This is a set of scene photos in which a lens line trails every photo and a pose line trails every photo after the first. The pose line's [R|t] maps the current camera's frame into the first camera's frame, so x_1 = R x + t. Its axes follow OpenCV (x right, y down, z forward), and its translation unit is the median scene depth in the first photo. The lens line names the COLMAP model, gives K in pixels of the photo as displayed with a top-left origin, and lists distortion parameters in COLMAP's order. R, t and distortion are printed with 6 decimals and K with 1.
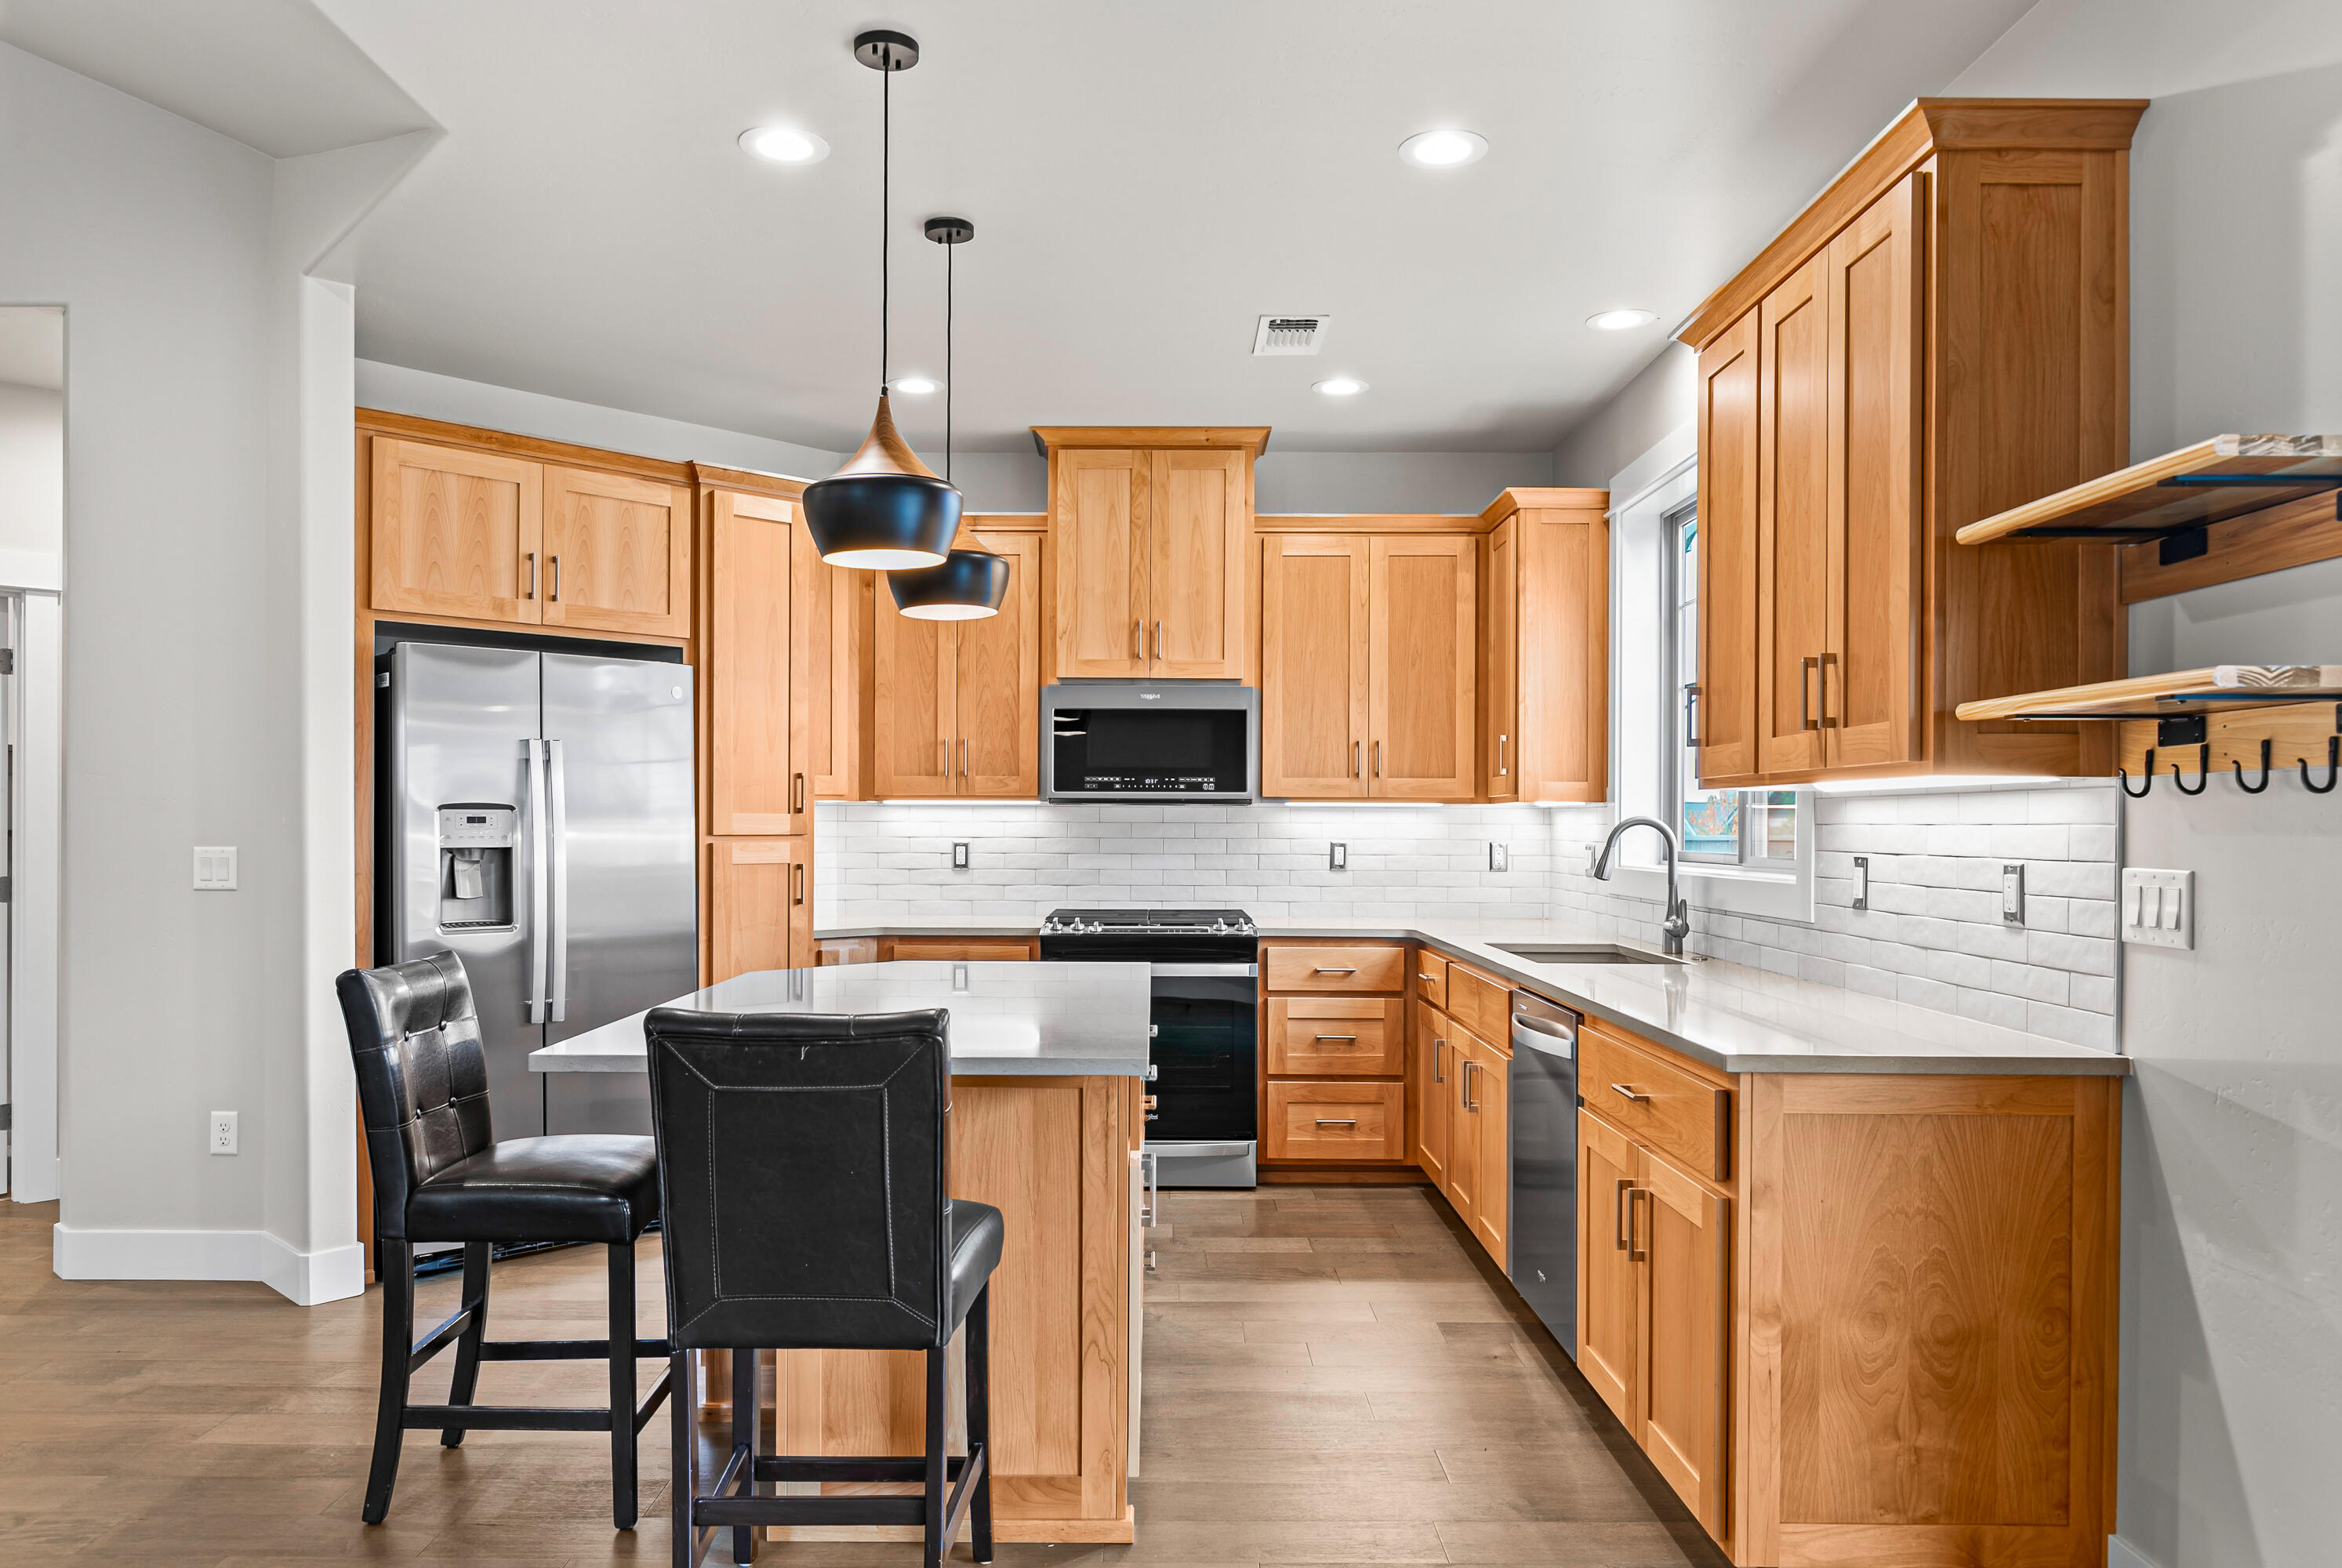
lens RADIAL K [[1581.4, 0, 1136.0], [0, 1581.4, 807.0], [0, 0, 1]] dist [-0.001278, -0.000236]
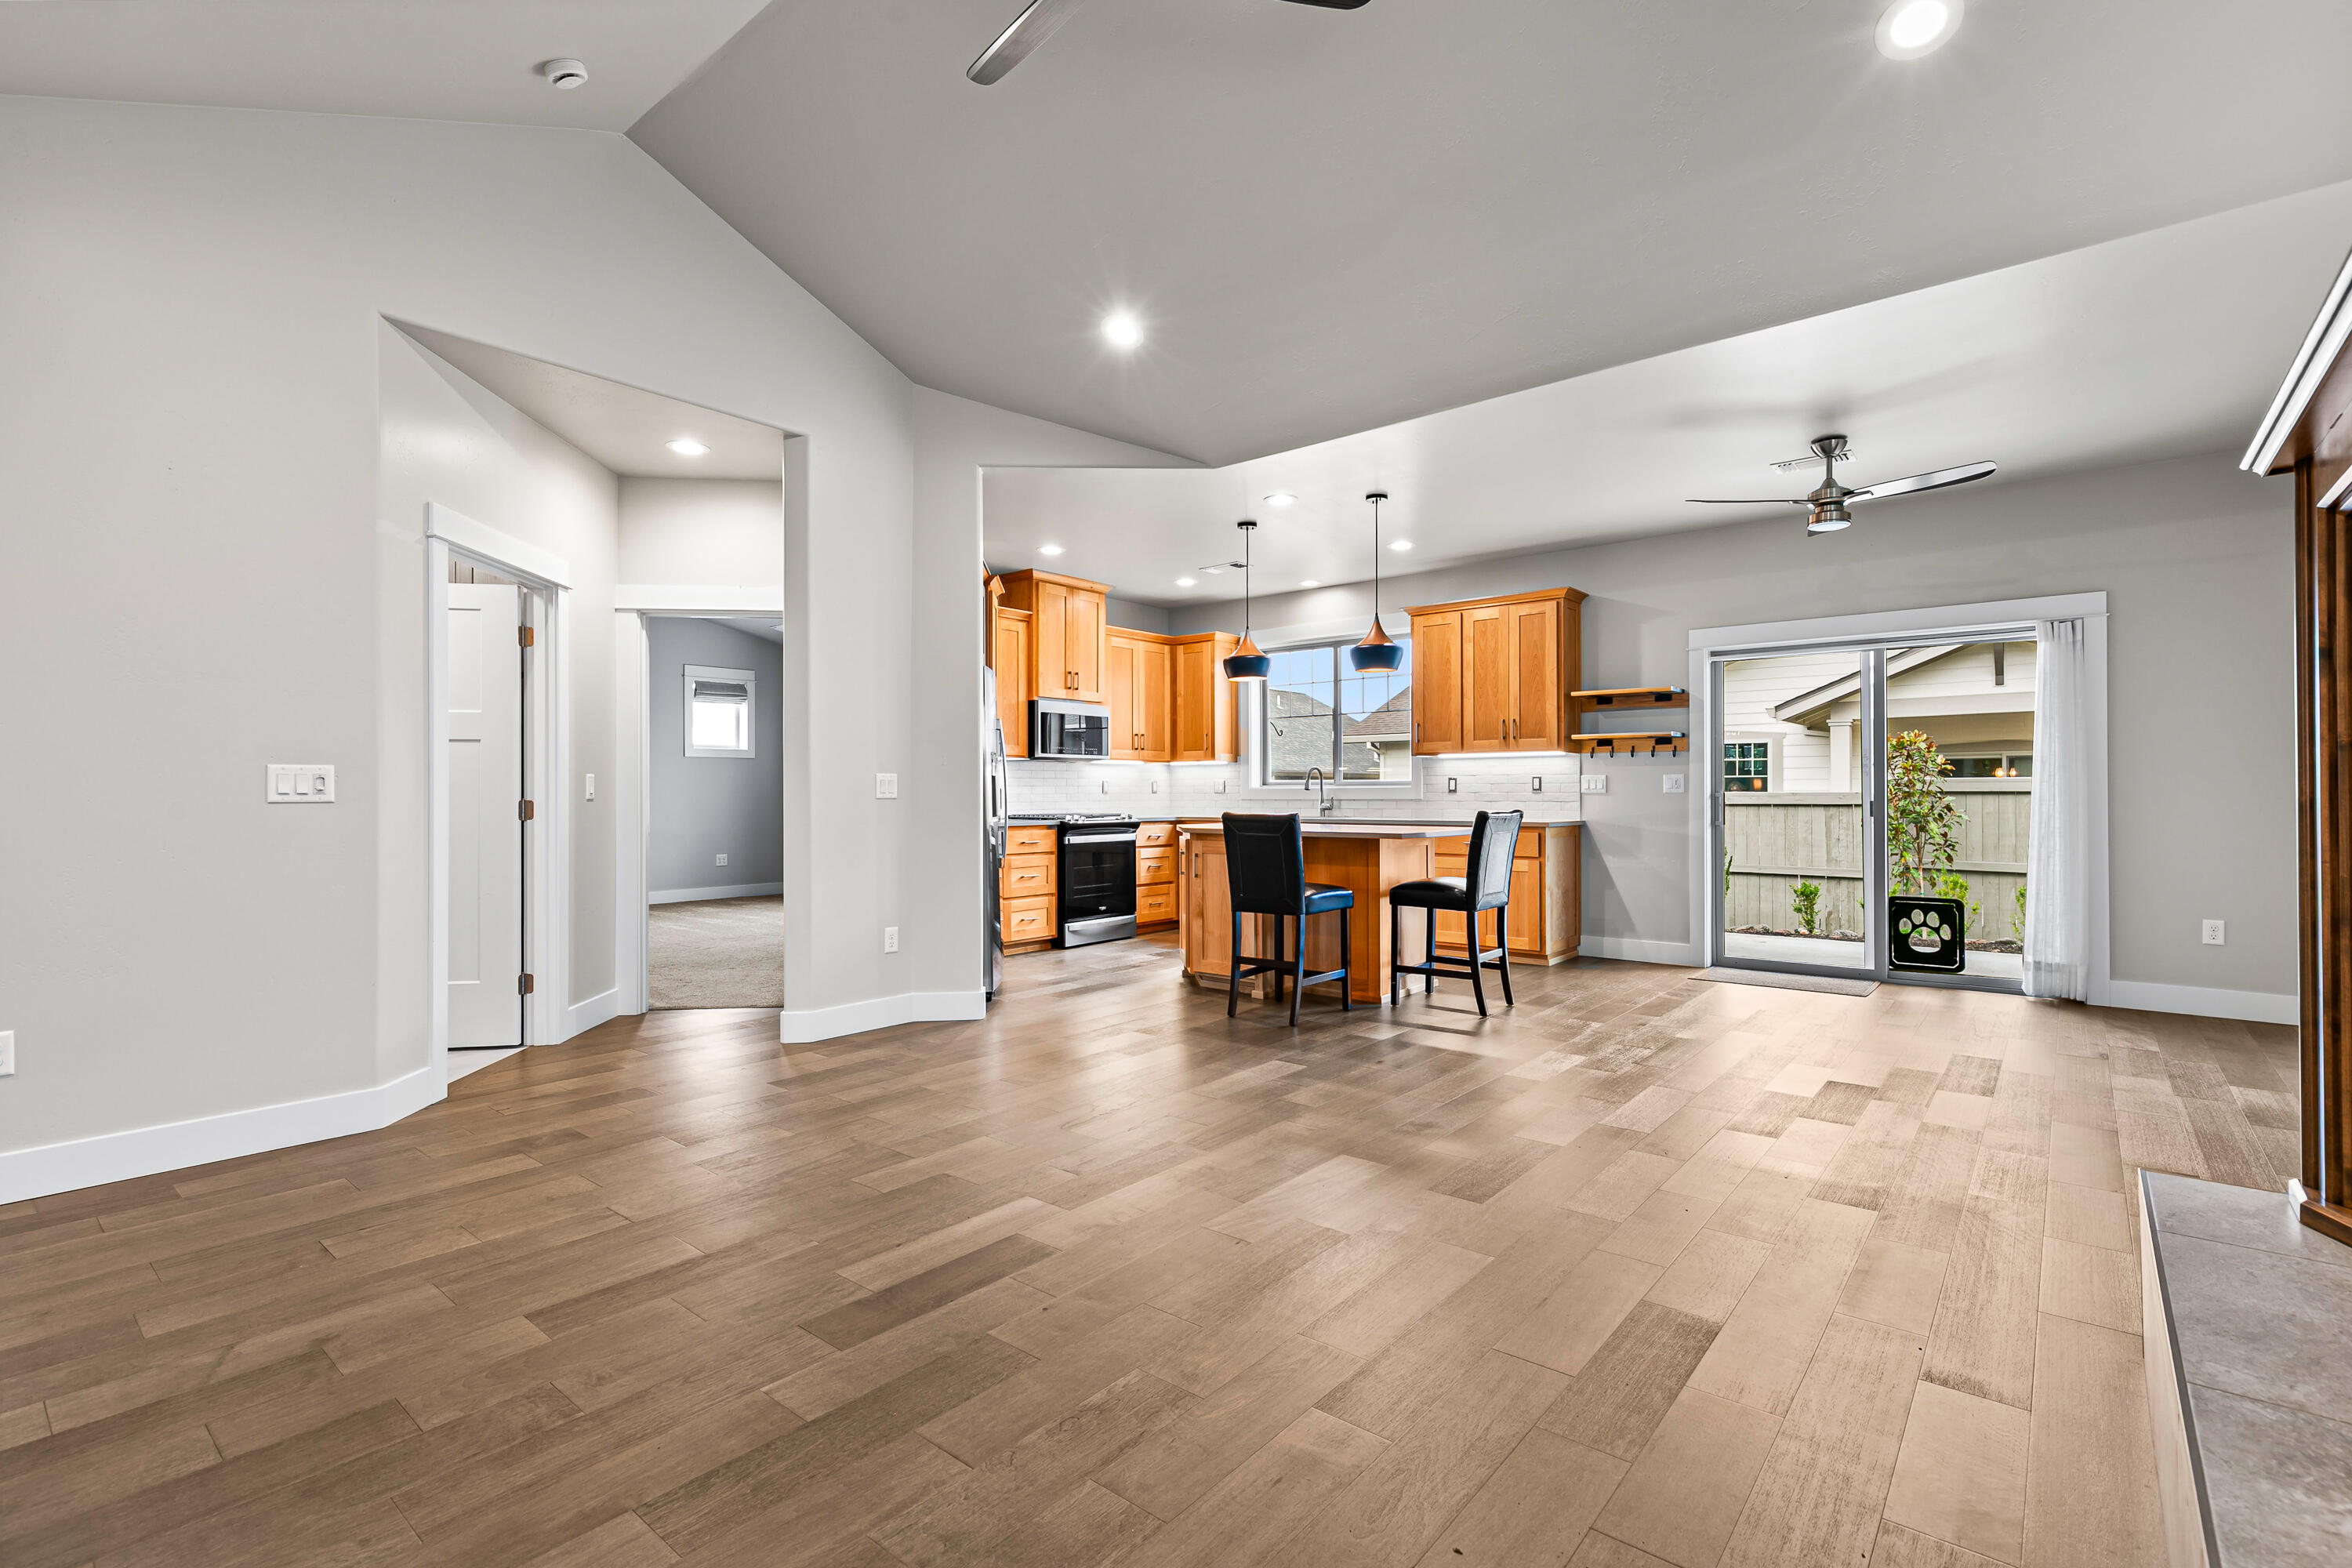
lens RADIAL K [[1063.4, 0, 1176.0], [0, 1063.4, 784.0], [0, 0, 1]] dist [0.001943, 0.000084]
pose [[0.634306, -0.000337, 0.773082, -1.025792], [-0.002065, 0.999996, 0.002130, 0.026498], [-0.773079, -0.002947, 0.634302, 0.019008]]
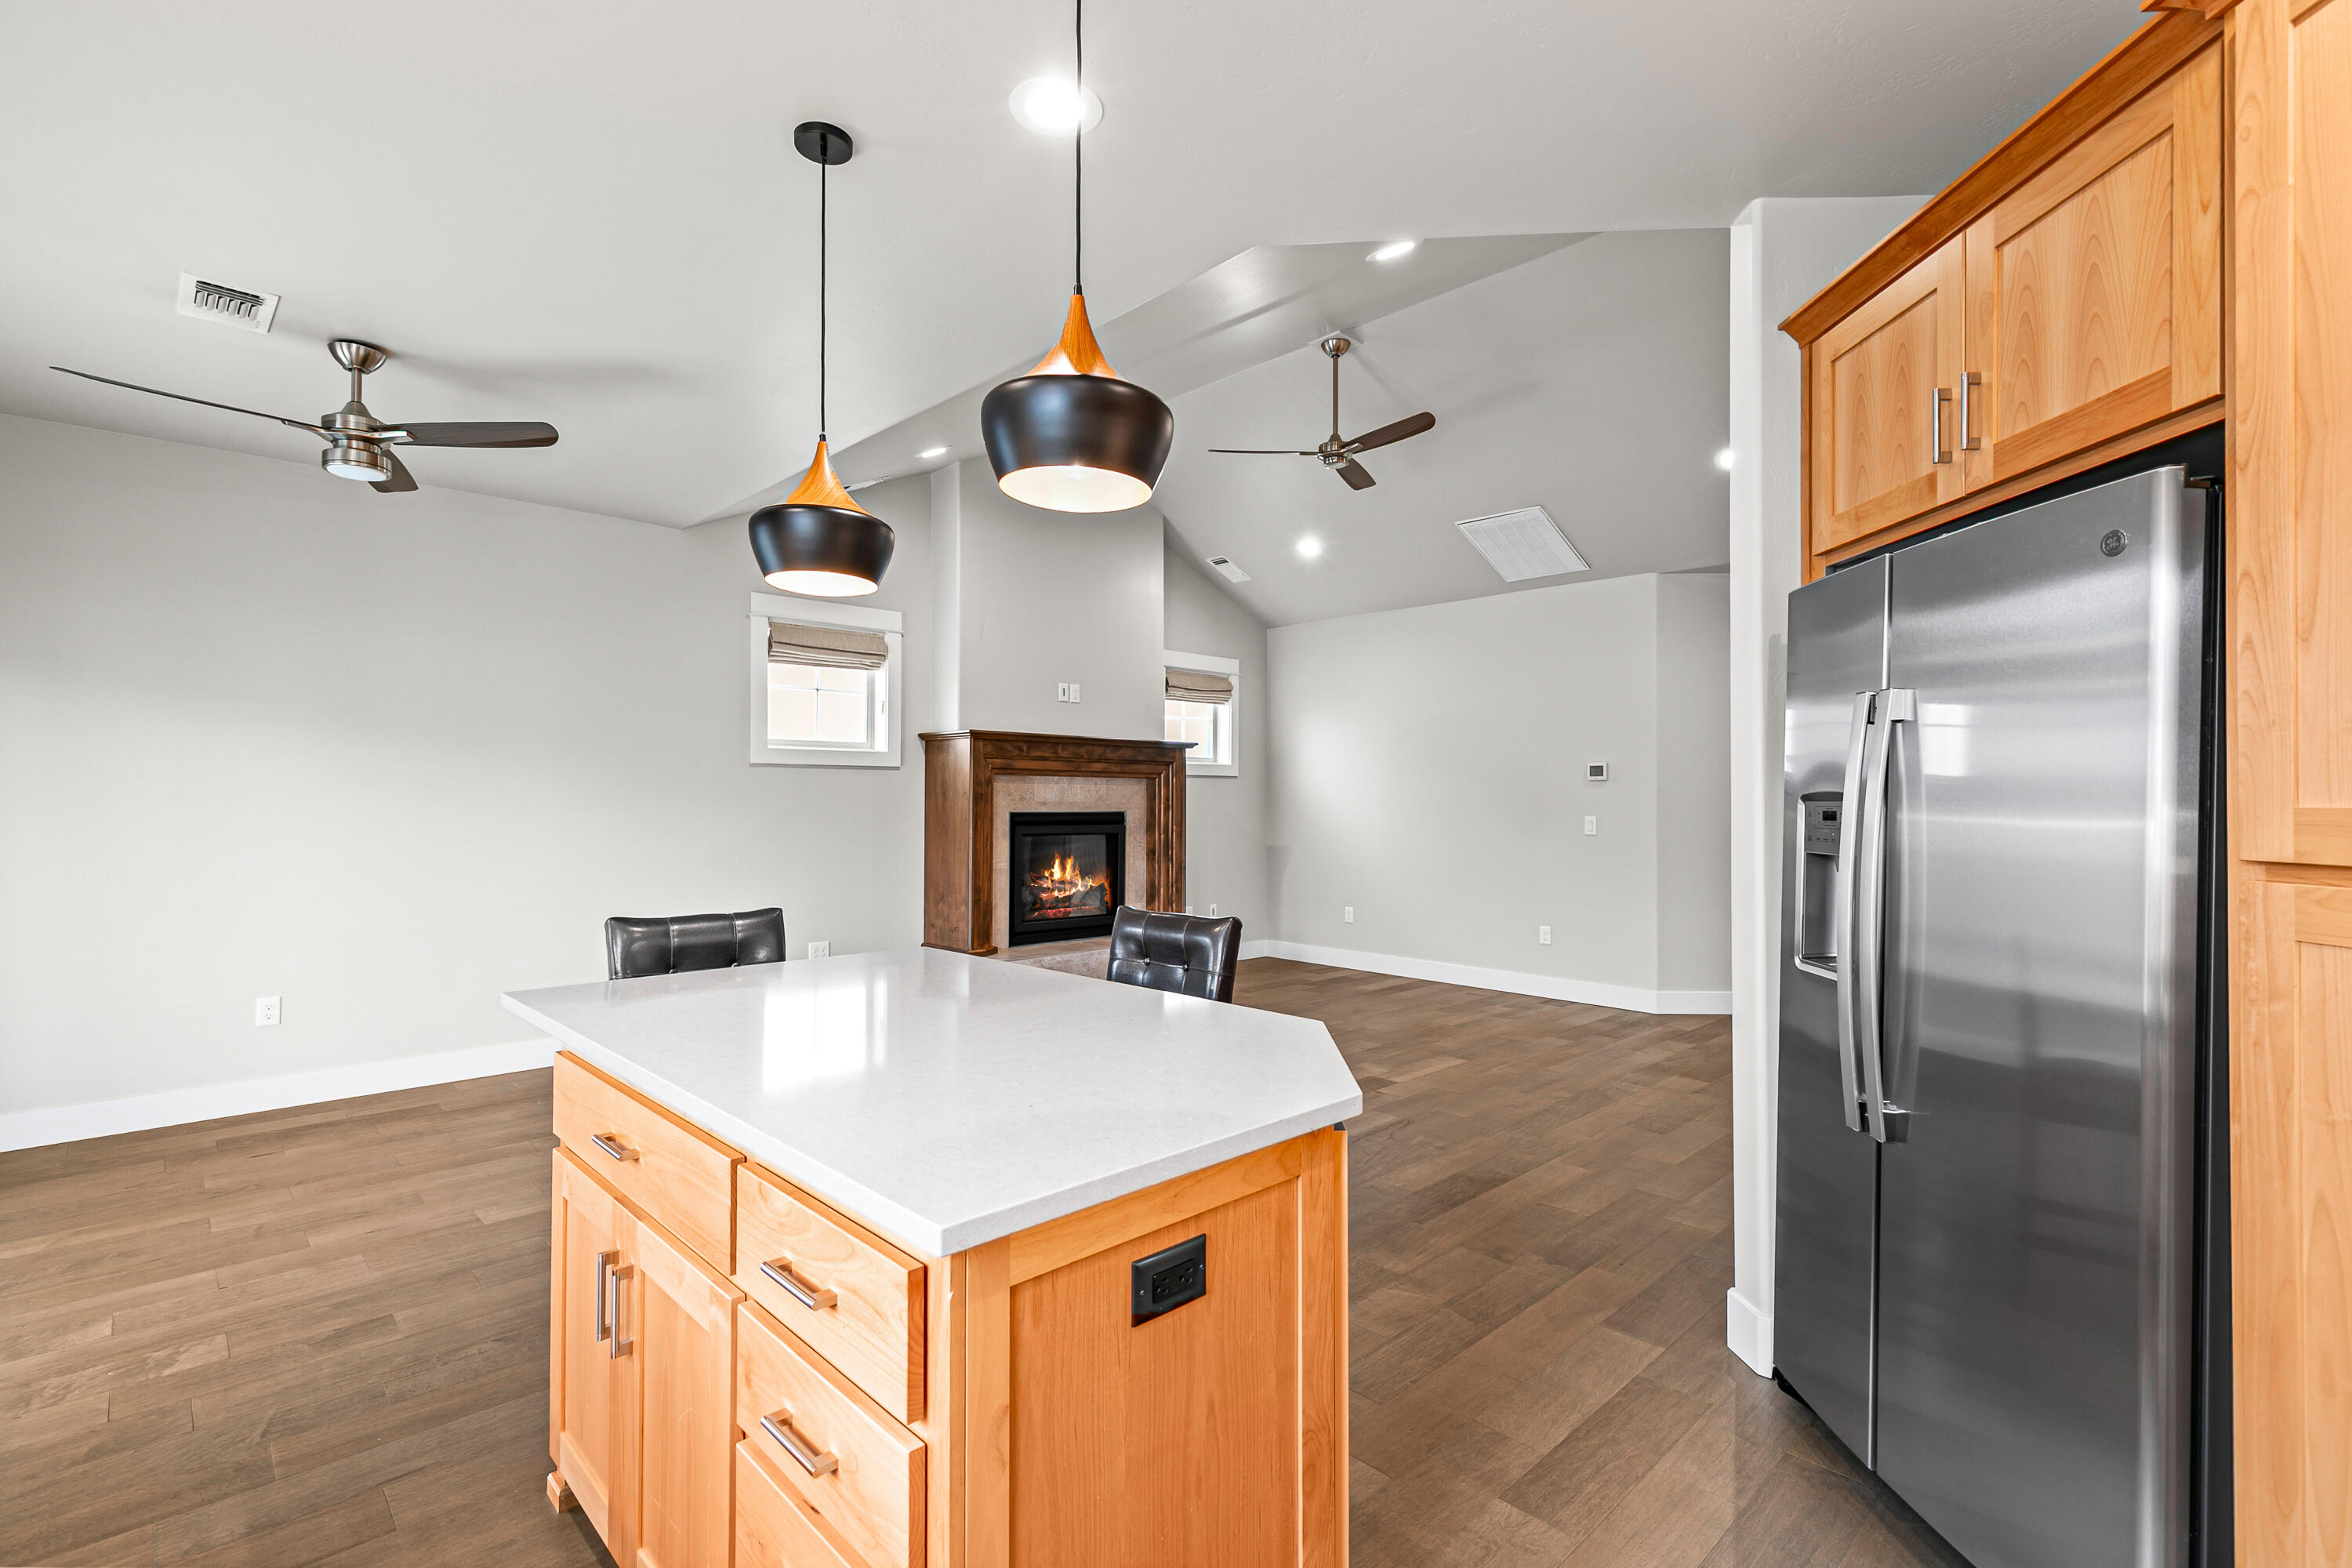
lens RADIAL K [[1062.8, 0, 1181.9], [0, 1062.8, 795.1], [0, 0, 1]] dist [0.008400, -0.000136]
pose [[-0.708078, -0.008262, -0.706086, 0.106720], [0.002055, 0.999903, -0.013761, 0.003913], [0.706131, -0.011195, -0.707993, 0.923723]]
